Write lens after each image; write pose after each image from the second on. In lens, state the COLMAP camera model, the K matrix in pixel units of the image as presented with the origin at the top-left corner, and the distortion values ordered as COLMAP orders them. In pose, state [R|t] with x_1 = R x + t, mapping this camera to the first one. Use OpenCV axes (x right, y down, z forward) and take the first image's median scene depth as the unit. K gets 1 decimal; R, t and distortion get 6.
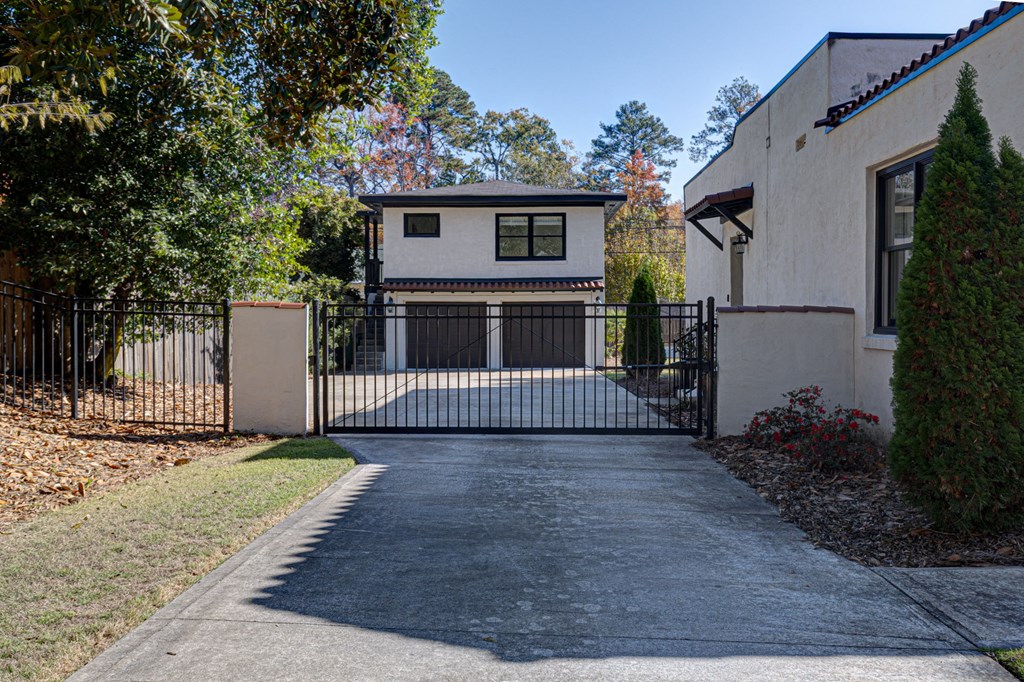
lens RADIAL K [[900.9, 0, 512.7], [0, 900.9, 331.0], [0, 0, 1]] dist [0.004902, 0.009180]
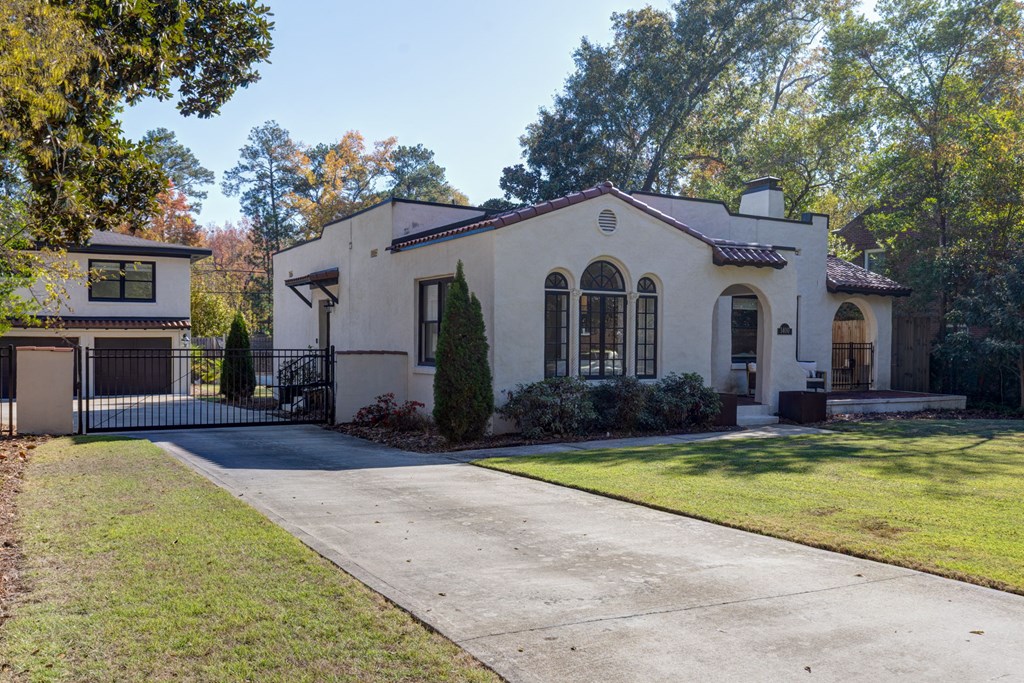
lens RADIAL K [[900.9, 0, 512.7], [0, 900.9, 331.5], [0, 0, 1]] dist [0.004902, 0.009180]
pose [[0.867653, 0.011483, 0.497037, -0.135133], [0.004239, 0.999526, -0.030492, -0.003558], [-0.497152, 0.028563, 0.867193, -0.273192]]
